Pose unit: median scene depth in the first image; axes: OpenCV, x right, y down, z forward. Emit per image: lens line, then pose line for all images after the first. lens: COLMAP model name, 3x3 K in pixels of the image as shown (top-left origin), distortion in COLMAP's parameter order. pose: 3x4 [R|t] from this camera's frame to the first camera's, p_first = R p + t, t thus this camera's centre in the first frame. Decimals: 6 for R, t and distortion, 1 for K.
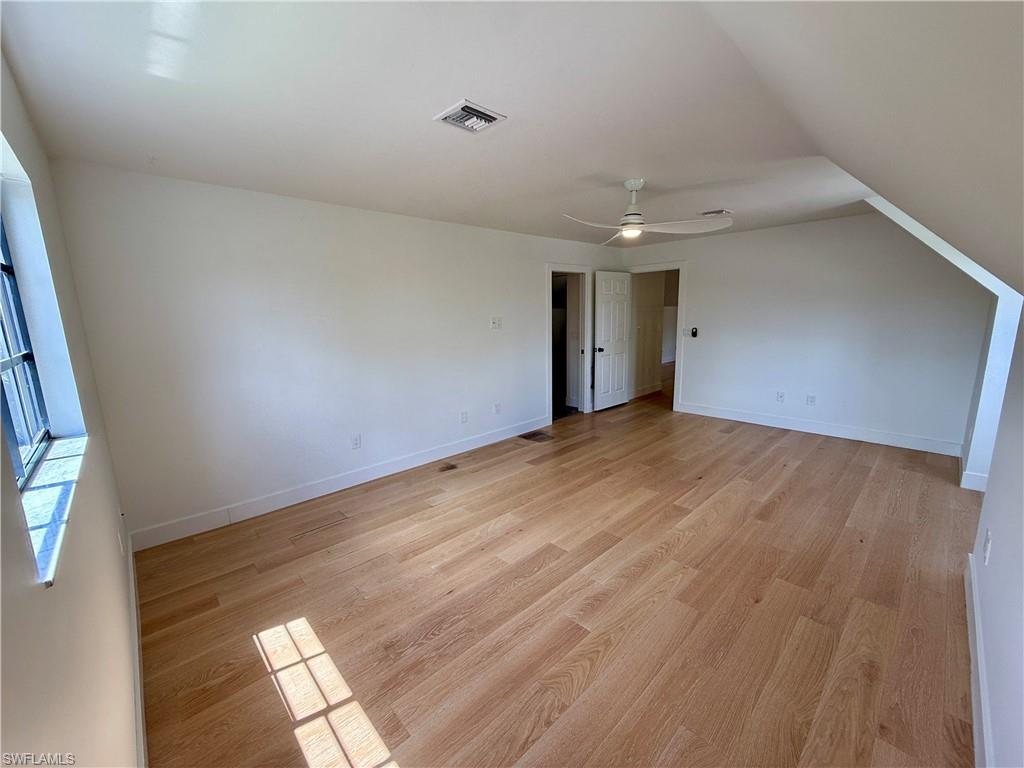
lens RADIAL K [[408.4, 0, 510.3], [0, 408.4, 385.1], [0, 0, 1]] dist [-0.000232, 0.000243]
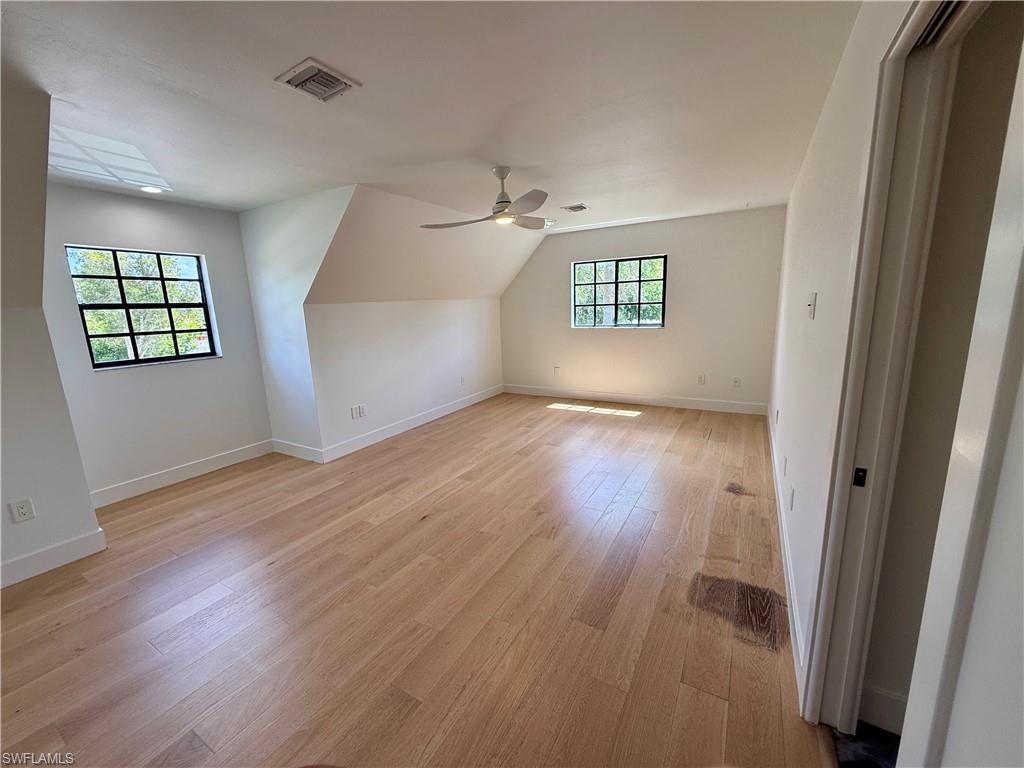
lens RADIAL K [[408.4, 0, 510.3], [0, 408.4, 385.1], [0, 0, 1]] dist [-0.000232, 0.000243]
pose [[-0.956835, 0.115789, -0.266570, 0.566215], [0.011251, 0.931279, 0.364132, -0.343648], [0.290414, 0.345415, -0.892383, 1.936552]]
